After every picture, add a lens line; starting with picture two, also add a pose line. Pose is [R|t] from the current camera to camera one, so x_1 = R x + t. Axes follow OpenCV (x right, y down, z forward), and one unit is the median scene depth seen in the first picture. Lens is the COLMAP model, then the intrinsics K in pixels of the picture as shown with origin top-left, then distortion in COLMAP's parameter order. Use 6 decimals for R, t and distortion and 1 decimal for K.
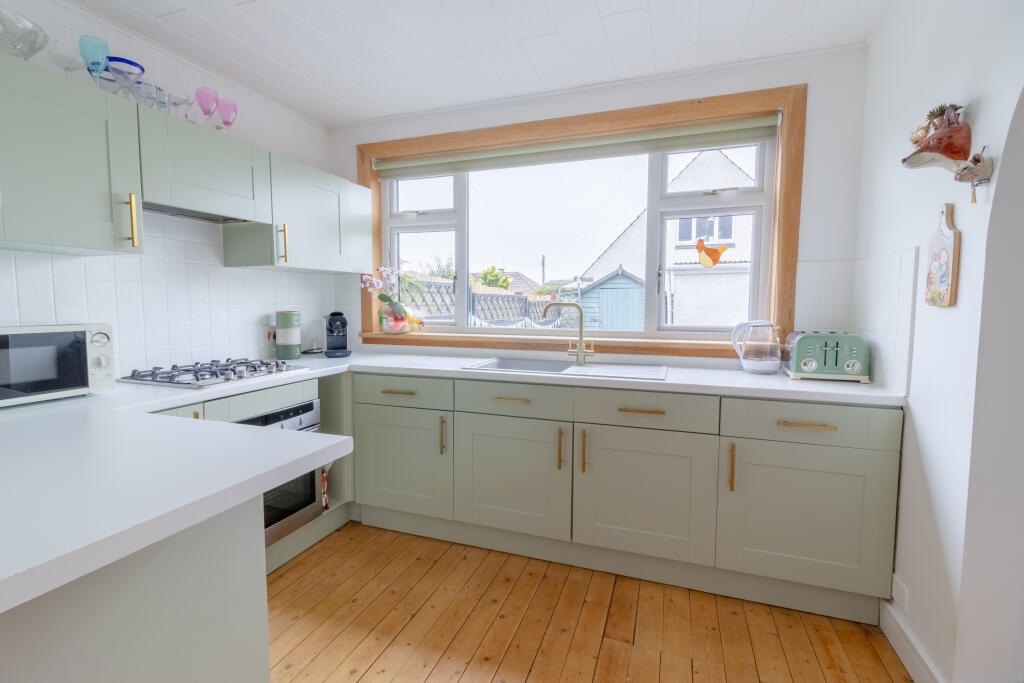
lens RADIAL K [[464.3, 0, 507.5], [0, 464.3, 338.7], [0, 0, 1]] dist [0.002041, -0.000005]
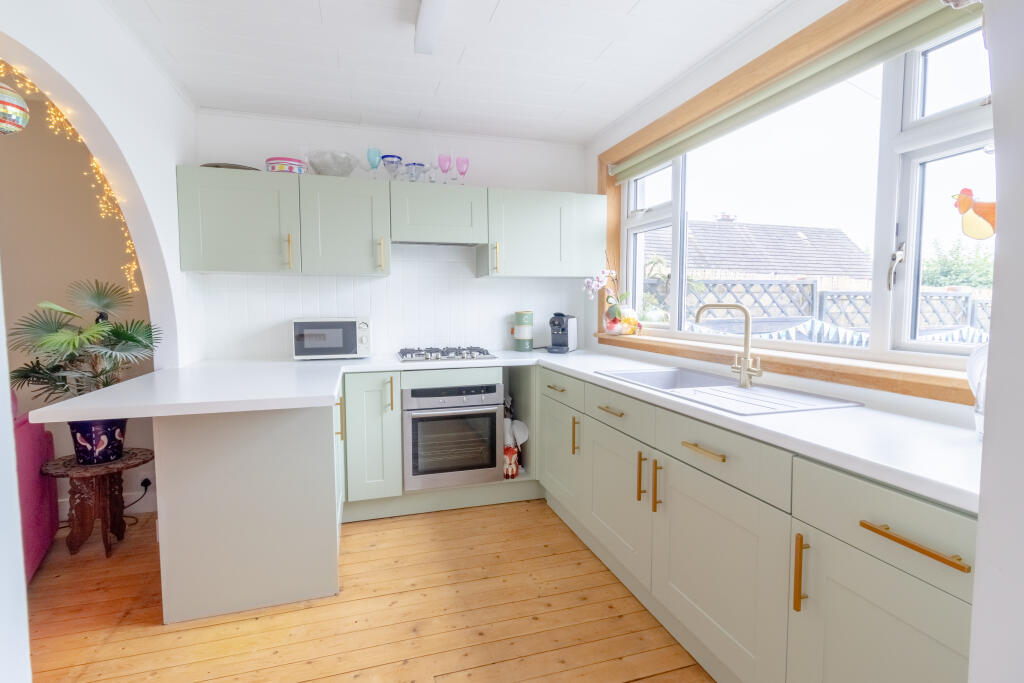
lens RADIAL K [[480.3, 0, 512.0], [0, 480.3, 341.5], [0, 0, 1]] dist [-0.003809, -0.000289]
pose [[0.605267, 0.055949, -0.794054, 0.541515], [-0.058029, 0.997974, 0.026084, -0.013515], [0.793905, 0.030290, 0.607287, 0.231869]]
